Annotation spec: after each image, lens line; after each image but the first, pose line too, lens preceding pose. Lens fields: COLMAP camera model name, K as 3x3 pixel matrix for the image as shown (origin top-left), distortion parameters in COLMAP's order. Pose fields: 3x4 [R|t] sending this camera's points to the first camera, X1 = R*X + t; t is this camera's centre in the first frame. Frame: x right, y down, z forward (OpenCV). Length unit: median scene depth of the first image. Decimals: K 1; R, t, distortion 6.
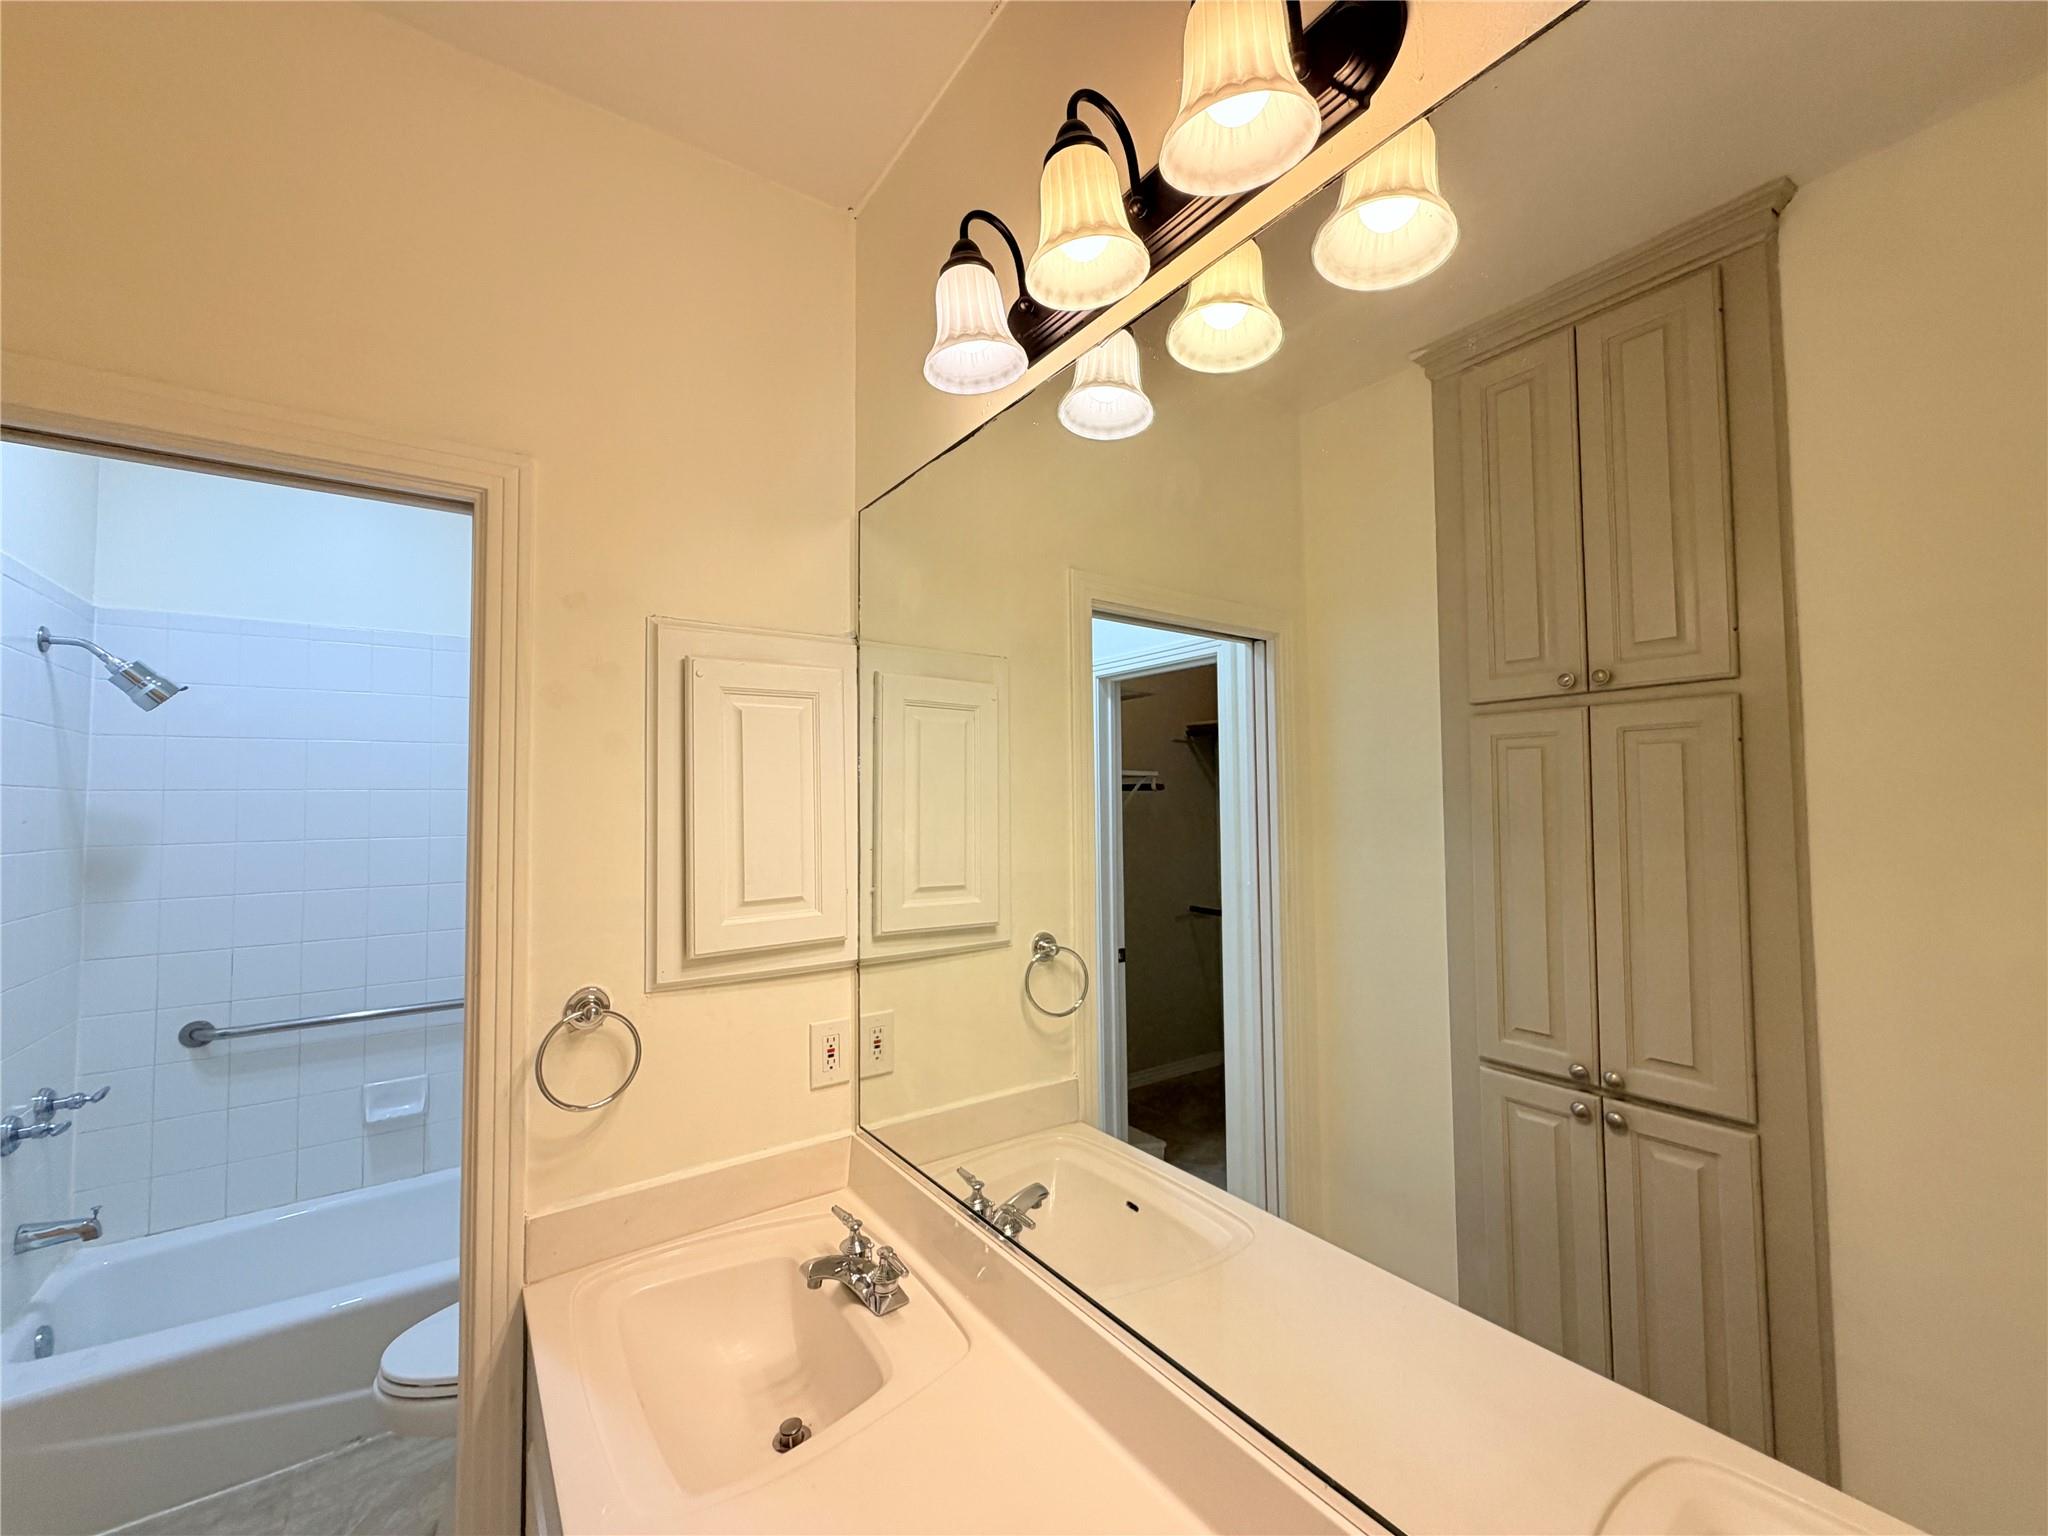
lens RADIAL K [[816.4, 0, 1024.4], [0, 816.4, 764.8], [0, 0, 1]] dist [-0.001603, 0.000127]
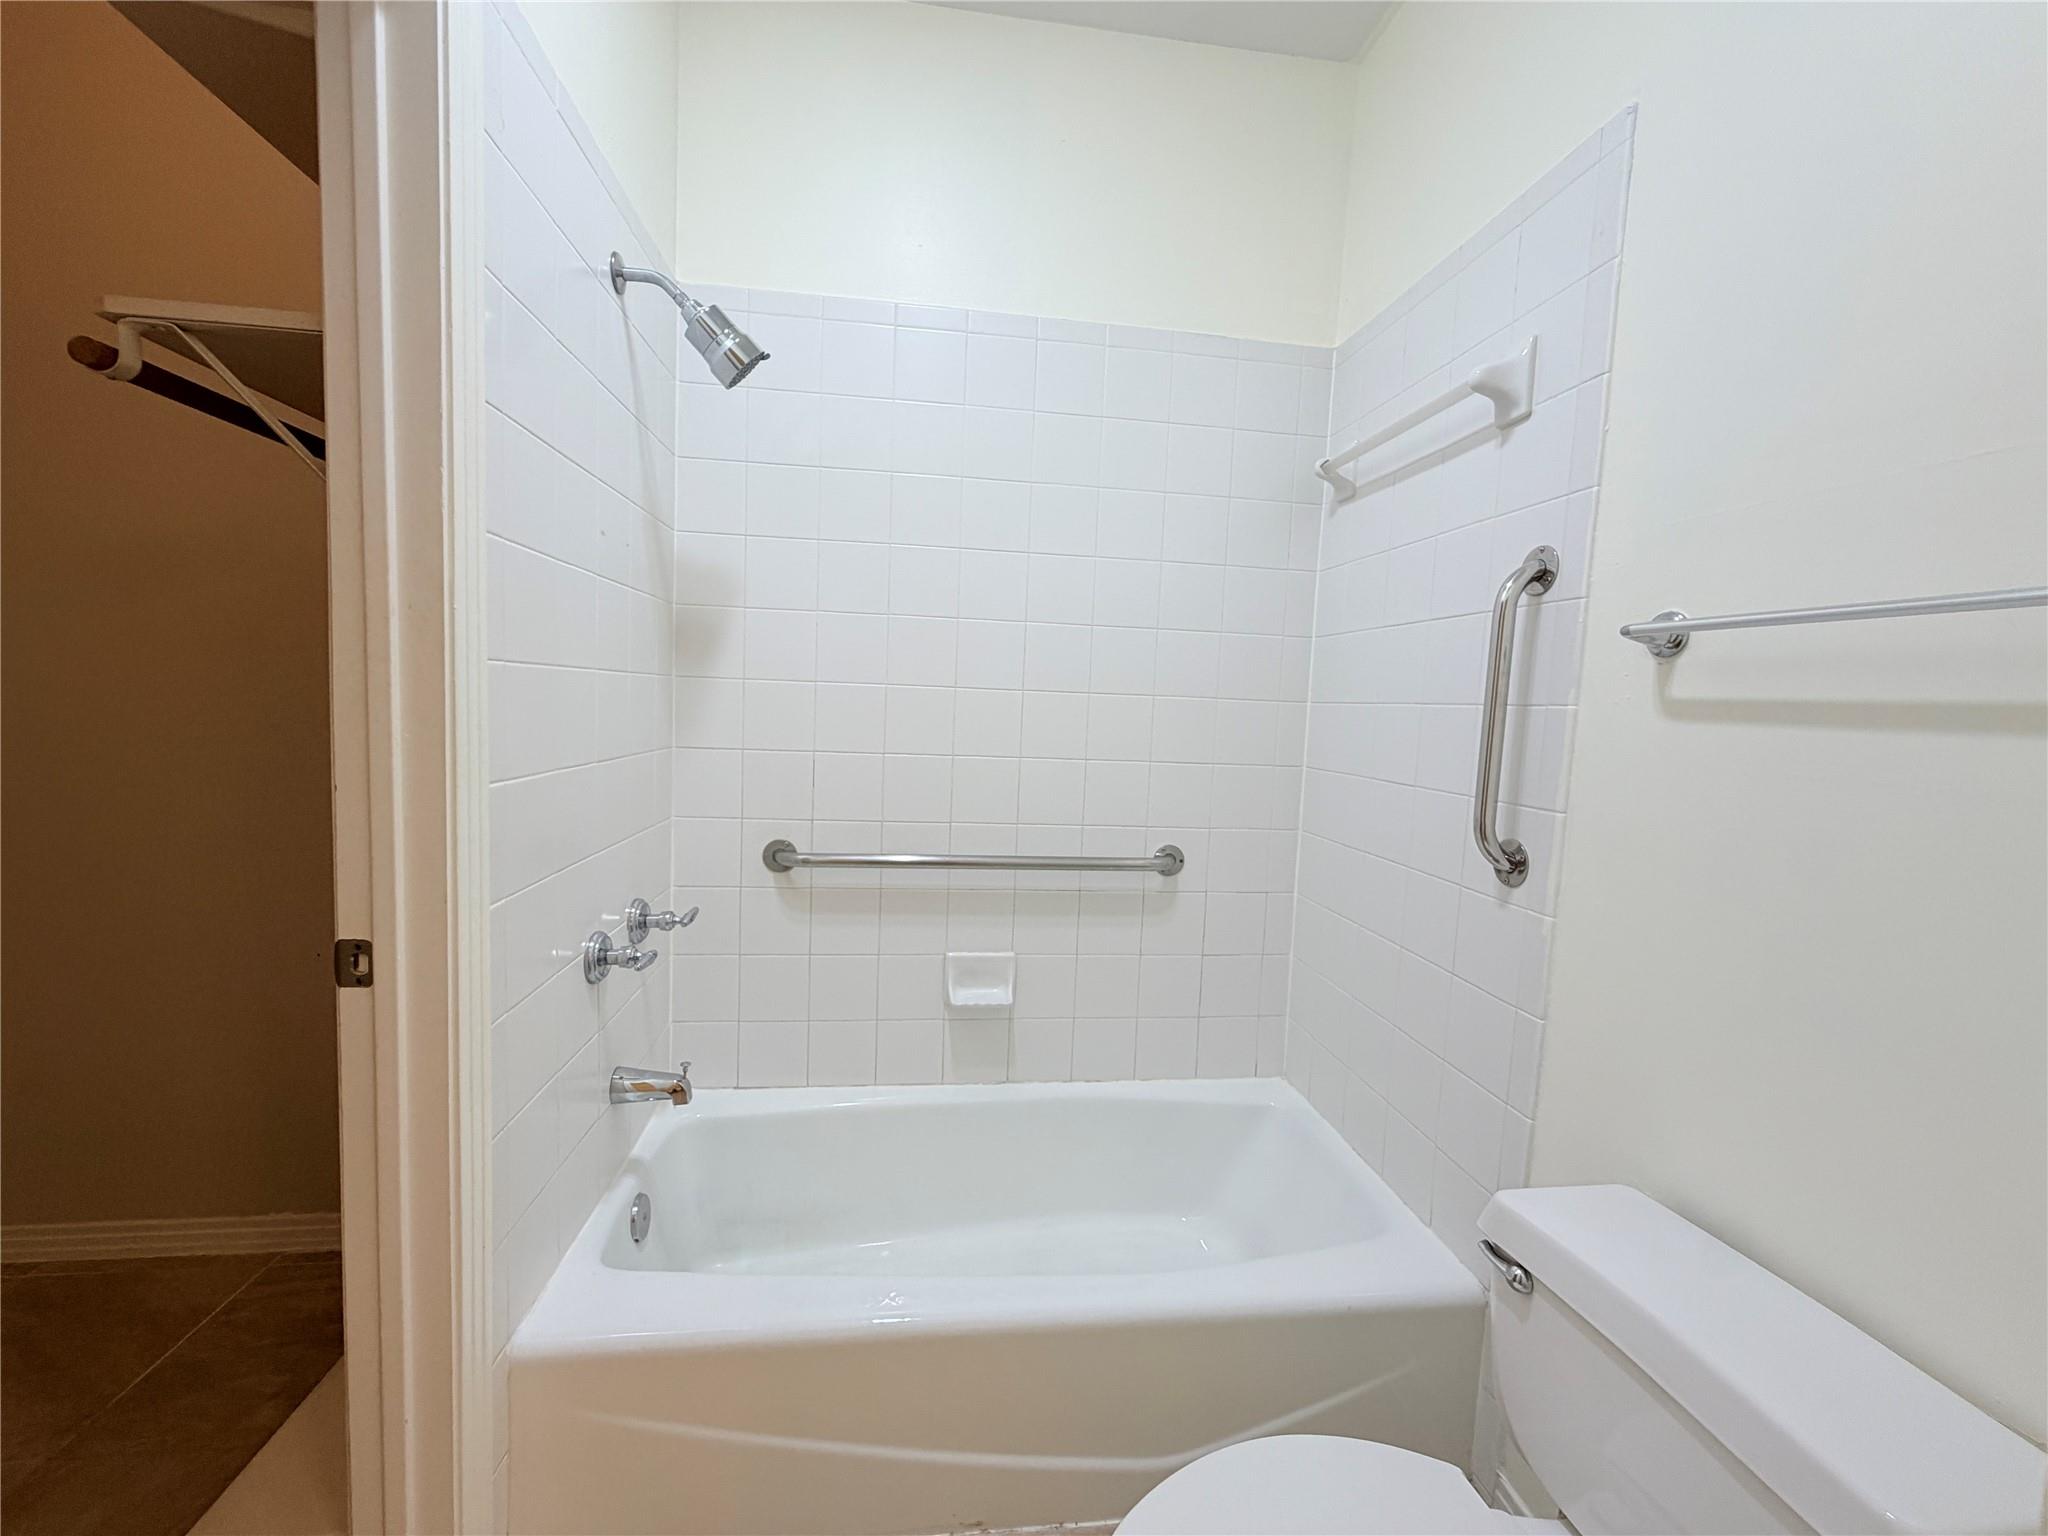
lens RADIAL K [[816.4, 0, 1020.6], [0, 816.4, 754.9], [0, 0, 1]] dist [-0.001603, 0.000127]
pose [[0.877075, 0.077744, -0.474021, -0.510077], [-0.027671, 0.993354, 0.111719, 0.158982], [0.479556, -0.084870, 0.873397, 0.493830]]
